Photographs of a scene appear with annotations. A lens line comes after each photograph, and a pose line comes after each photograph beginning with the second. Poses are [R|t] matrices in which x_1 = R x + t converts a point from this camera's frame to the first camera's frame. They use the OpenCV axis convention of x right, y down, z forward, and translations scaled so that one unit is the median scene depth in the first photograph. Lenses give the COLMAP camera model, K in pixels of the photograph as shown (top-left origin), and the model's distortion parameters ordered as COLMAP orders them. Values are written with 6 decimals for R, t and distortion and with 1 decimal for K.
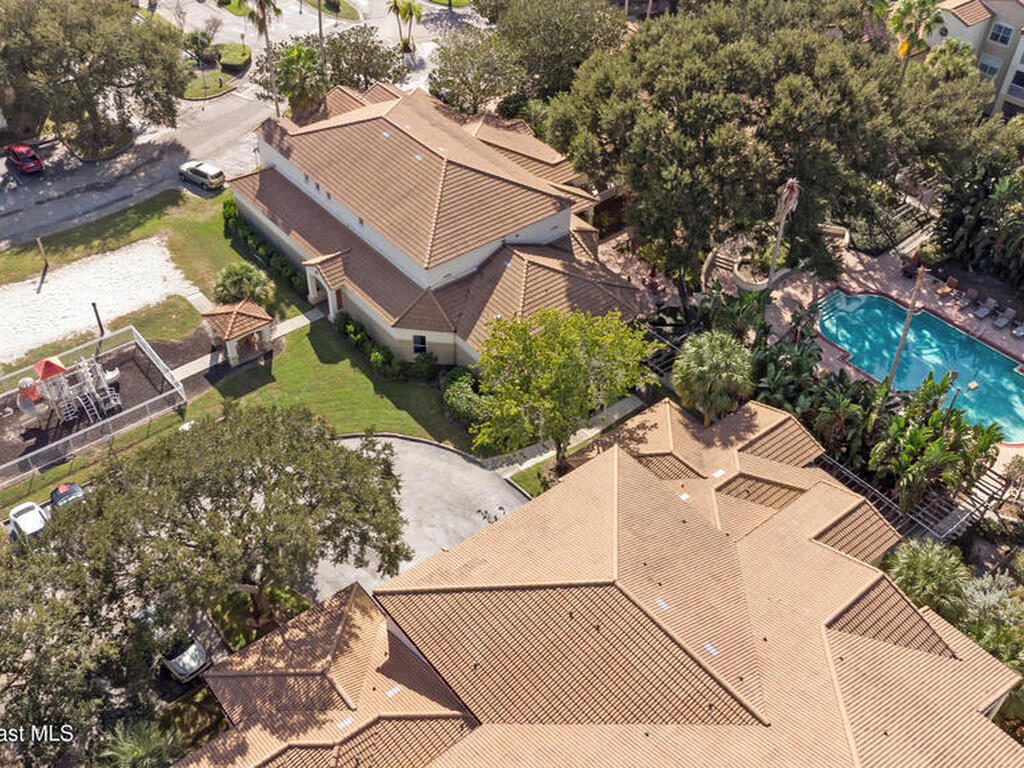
lens RADIAL K [[1035.4, 0, 496.5], [0, 1035.4, 372.7], [0, 0, 1]] dist [0.040306, -0.014233]
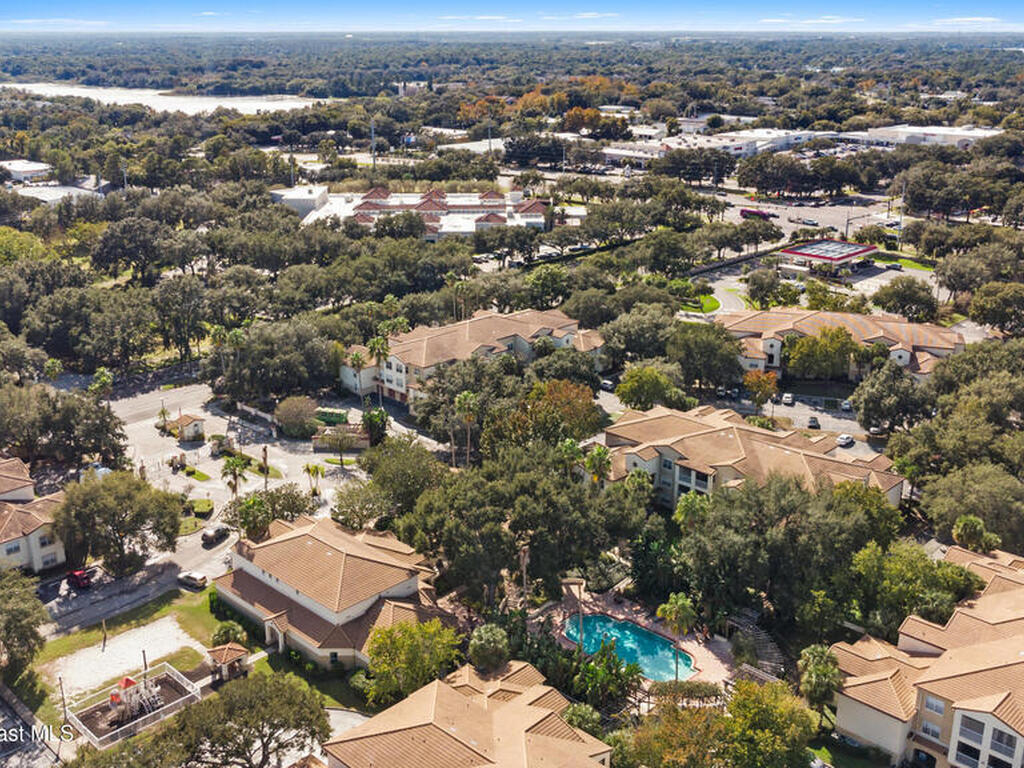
lens RADIAL K [[1035.4, 0, 496.5], [0, 1035.4, 372.7], [0, 0, 1]] dist [0.040306, -0.014233]
pose [[0.991782, -0.055759, 0.115147, 0.019937], [0.096442, 0.917229, -0.386510, 0.209899], [-0.084065, 0.394439, 0.915069, -0.728776]]
